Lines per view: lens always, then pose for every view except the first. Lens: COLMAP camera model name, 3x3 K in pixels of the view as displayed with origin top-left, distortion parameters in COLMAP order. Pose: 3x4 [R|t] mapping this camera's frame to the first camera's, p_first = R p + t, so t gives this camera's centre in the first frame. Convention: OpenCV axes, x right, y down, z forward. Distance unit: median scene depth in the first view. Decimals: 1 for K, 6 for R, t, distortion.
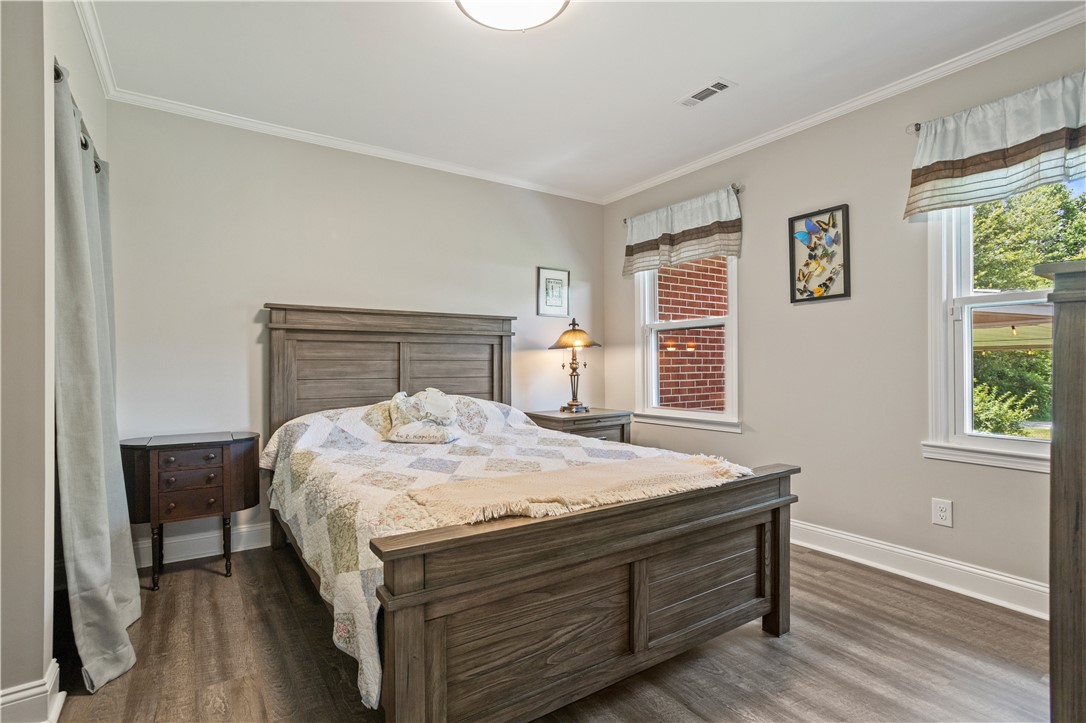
lens RADIAL K [[524.2, 0, 543.7], [0, 524.2, 361.1], [0, 0, 1]] dist [0.001015, 0.000817]
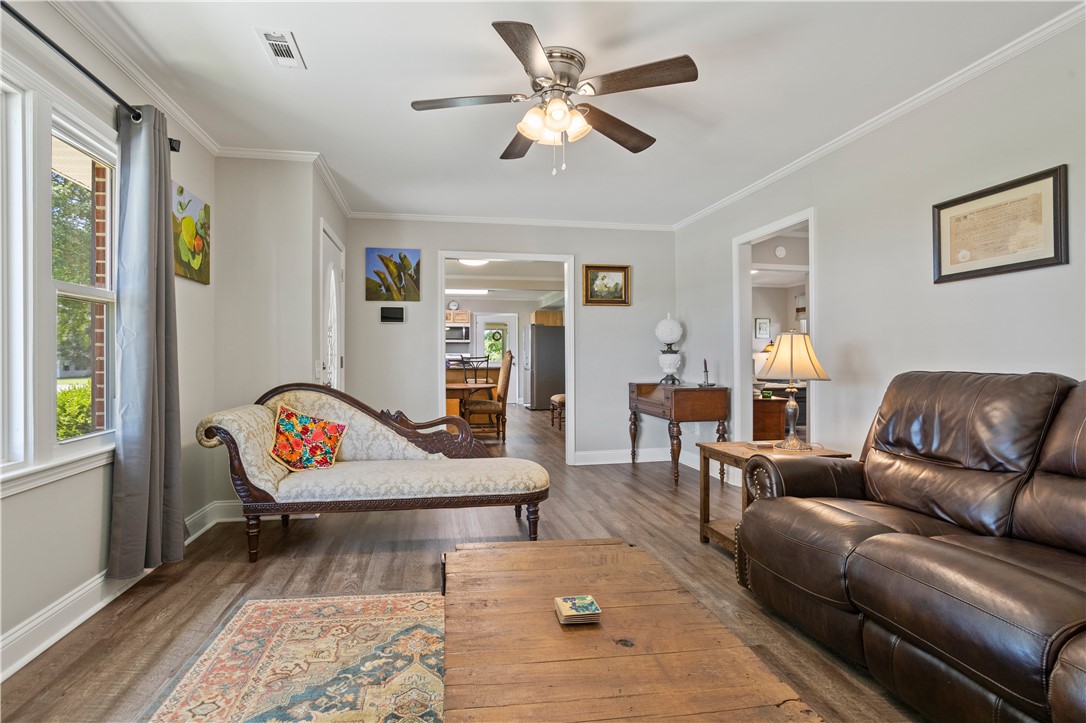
lens RADIAL K [[524.2, 0, 542.2], [0, 524.2, 358.7], [0, 0, 1]] dist [0.001015, 0.000817]
pose [[0.925418, -0.004329, -0.378923, -0.006077], [0.001318, 0.999965, -0.008206, 0.023968], [0.378946, 0.007094, 0.925392, -1.589928]]
